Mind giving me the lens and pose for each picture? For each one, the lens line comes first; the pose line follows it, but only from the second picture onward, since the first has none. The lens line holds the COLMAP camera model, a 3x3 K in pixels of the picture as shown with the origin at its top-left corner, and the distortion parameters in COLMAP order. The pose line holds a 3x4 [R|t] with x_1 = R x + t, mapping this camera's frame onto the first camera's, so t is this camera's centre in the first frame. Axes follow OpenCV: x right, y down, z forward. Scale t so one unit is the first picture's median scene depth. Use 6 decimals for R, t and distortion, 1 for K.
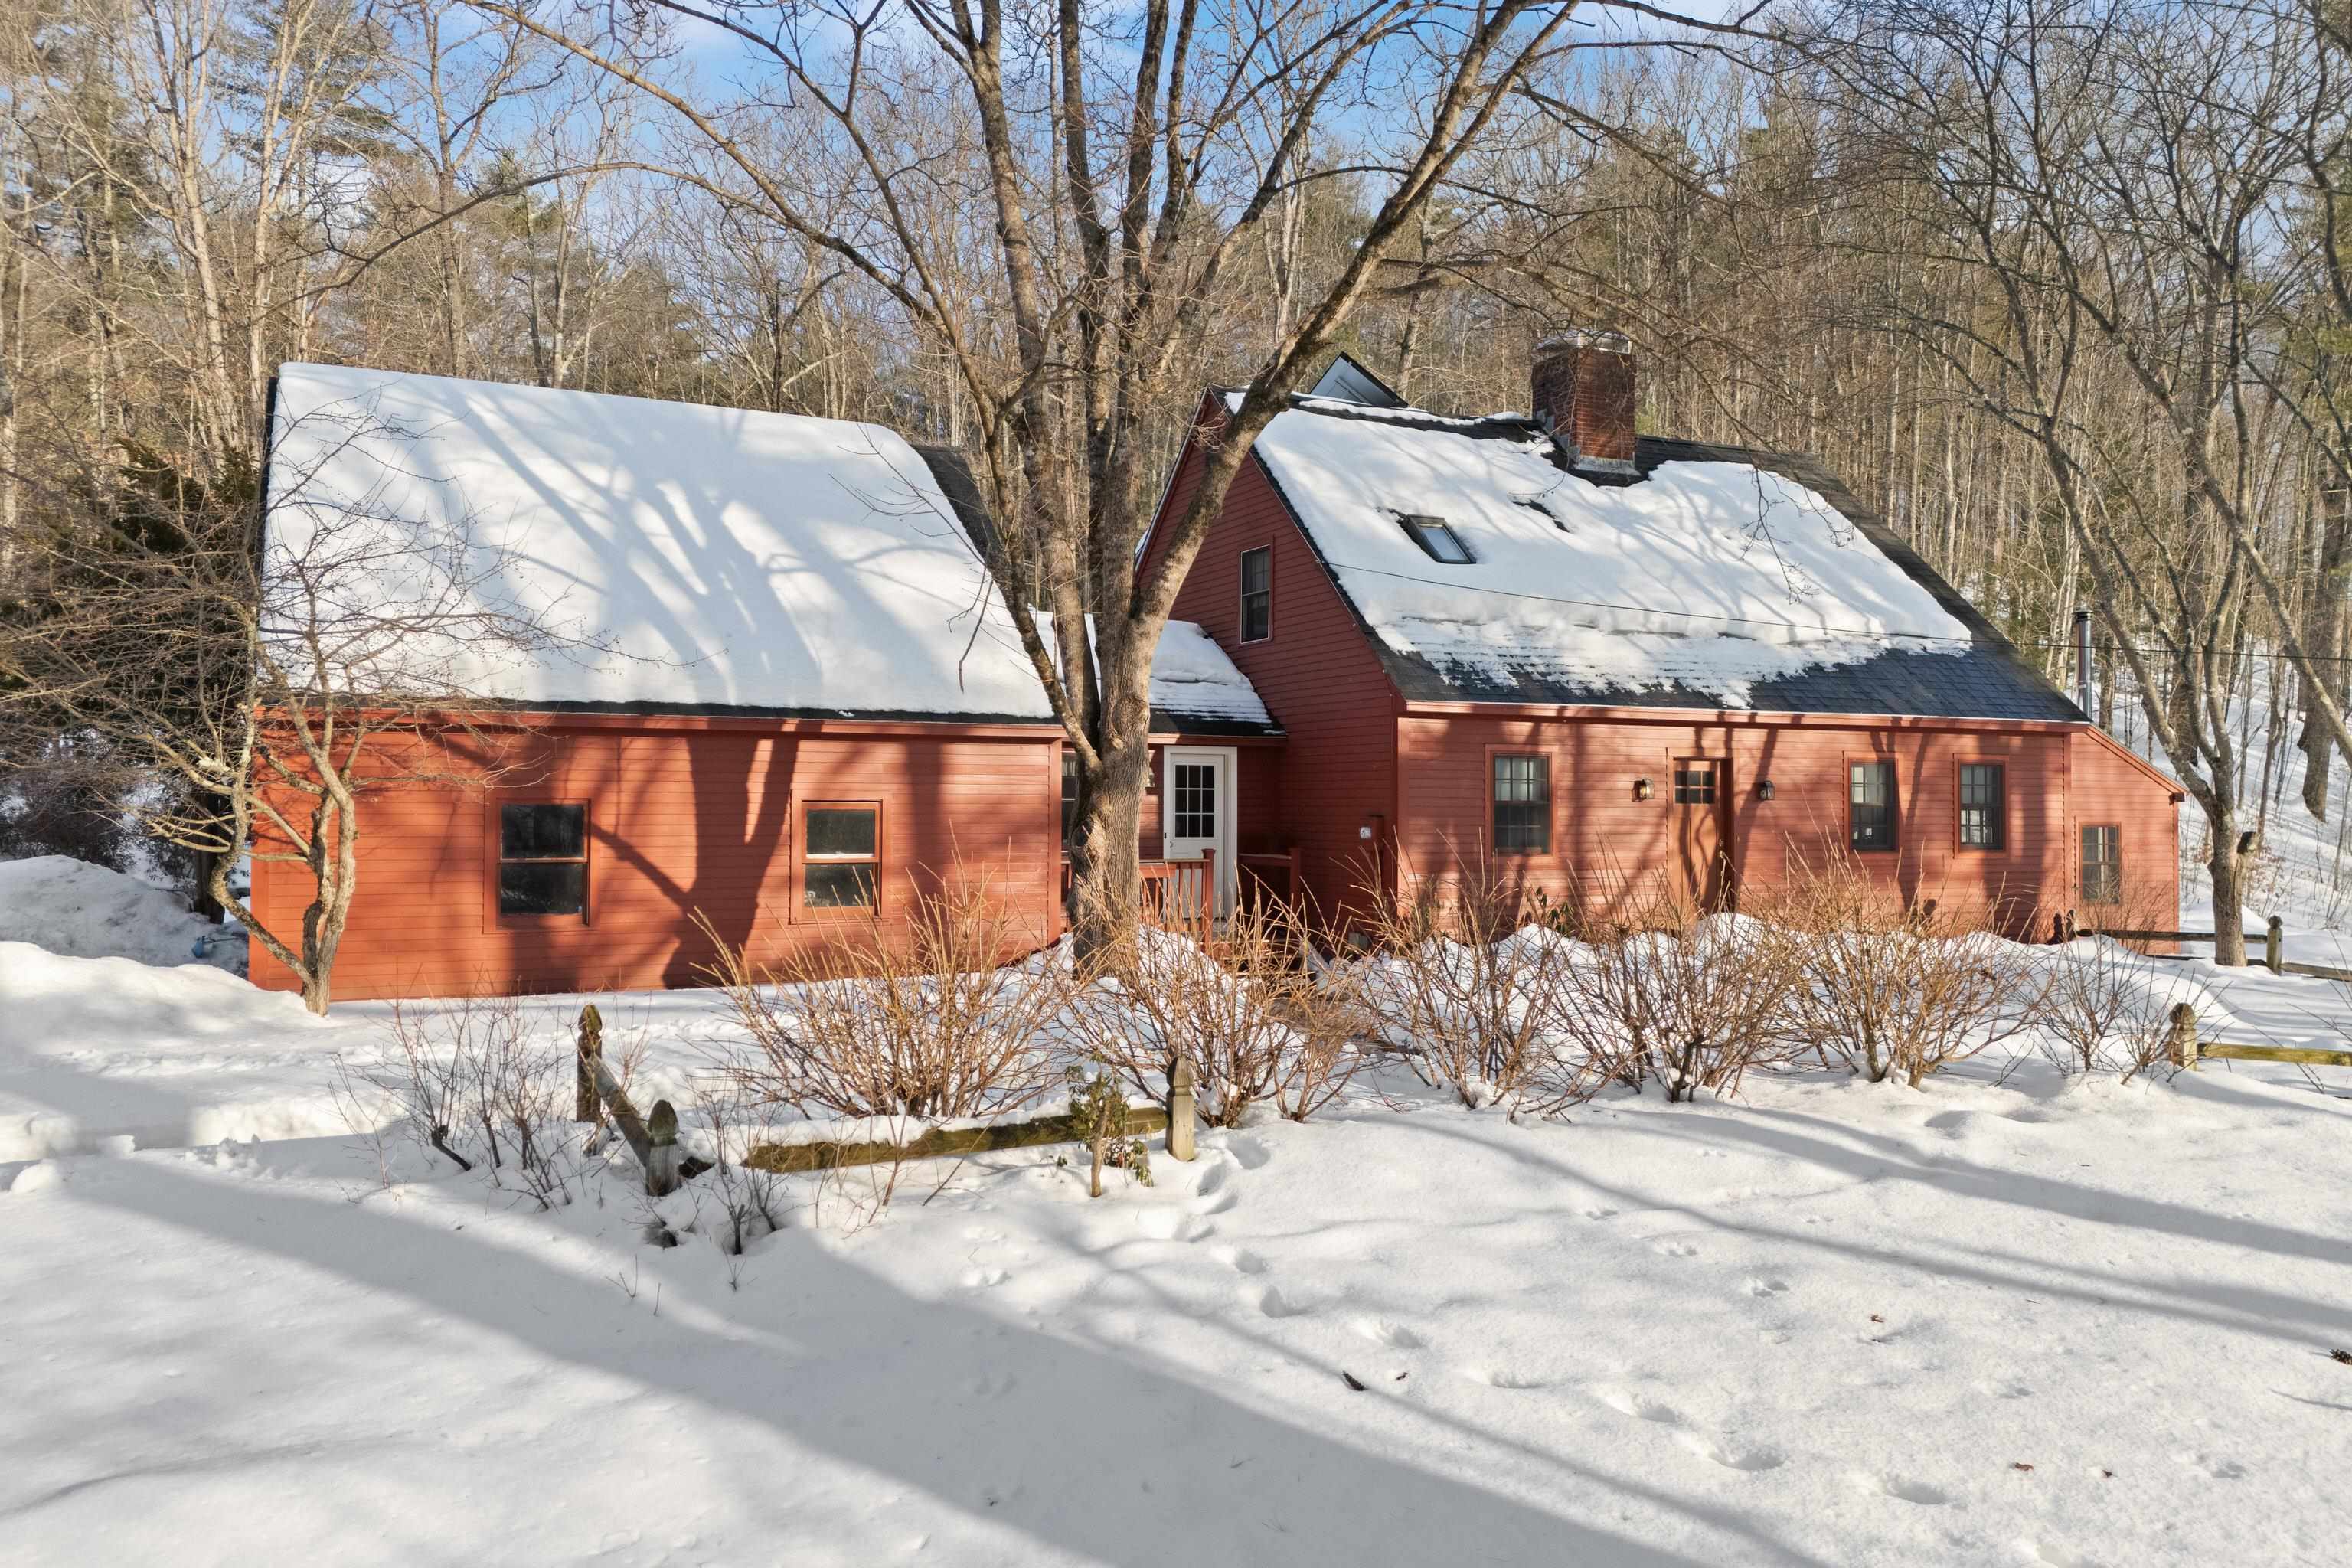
lens RADIAL K [[1626.4, 0, 1176.0], [0, 1626.4, 784.0], [0, 0, 1]] dist [0.058521, -0.000182]
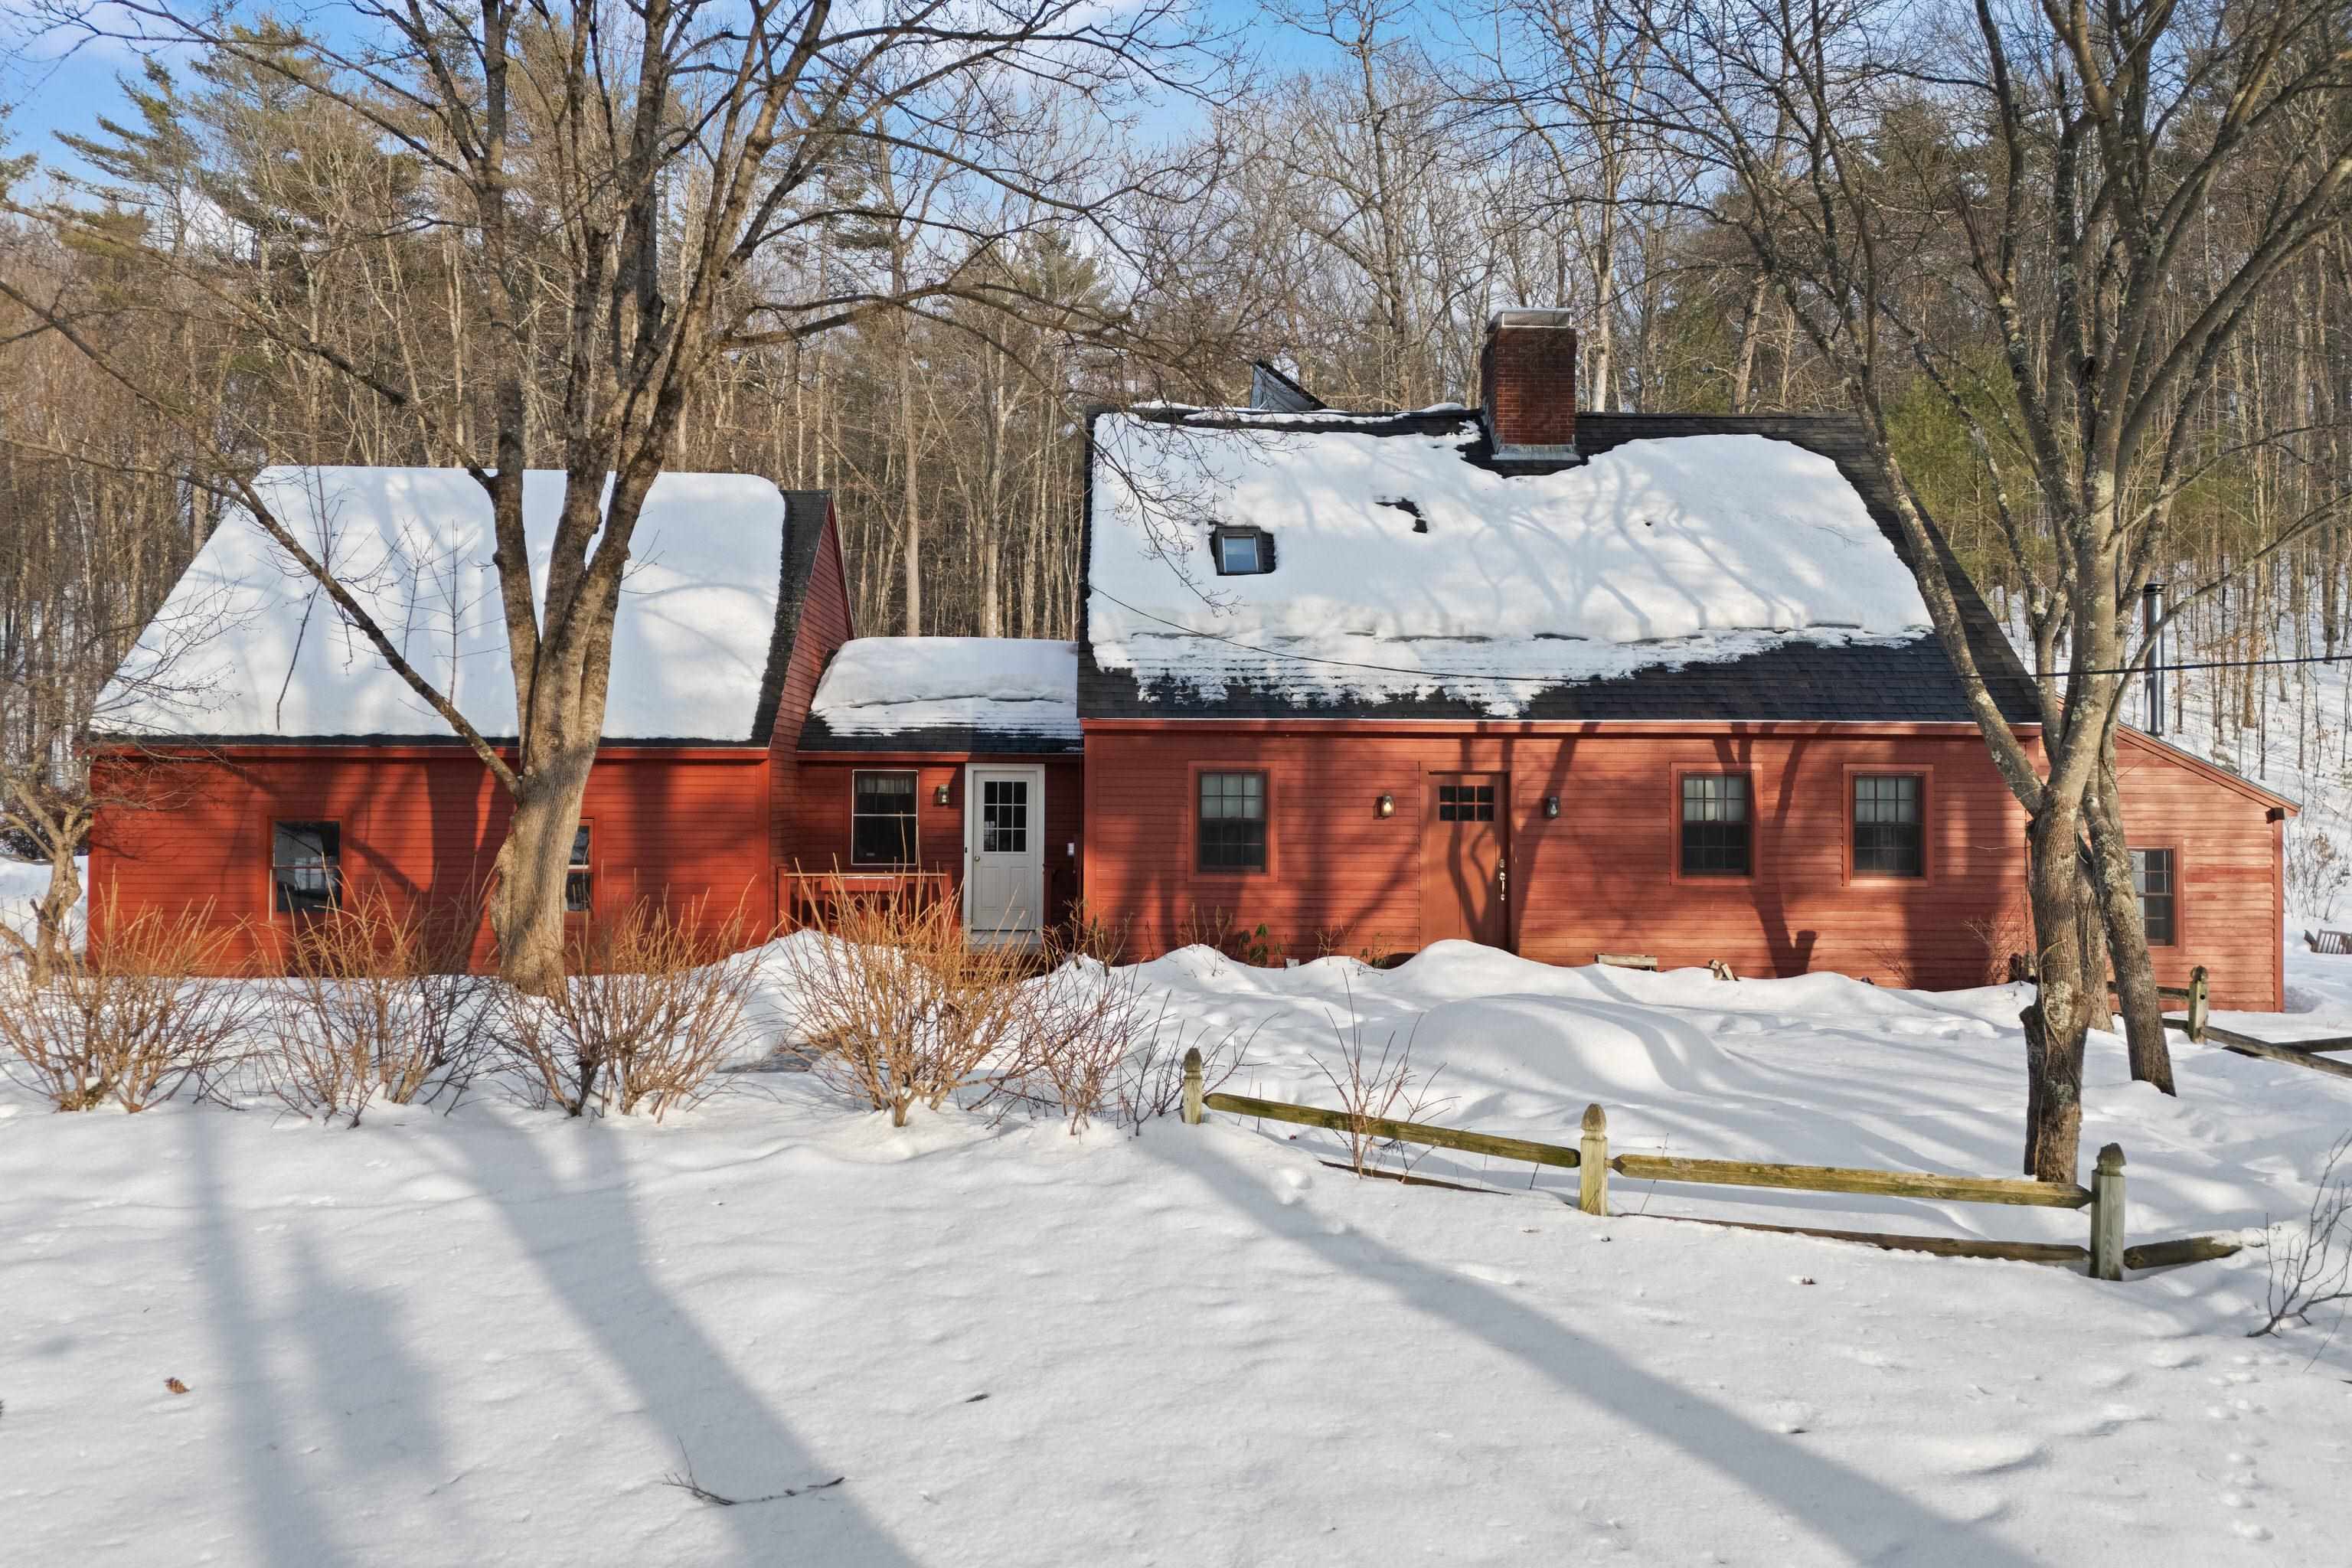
lens RADIAL K [[1626.4, 0, 1176.0], [0, 1626.4, 784.0], [0, 0, 1]] dist [0.058521, -0.000182]
pose [[0.921320, -0.003855, -0.388786, 0.517306], [0.002946, 0.999991, -0.002935, -0.006757], [0.388794, 0.001558, 0.921323, 0.086379]]
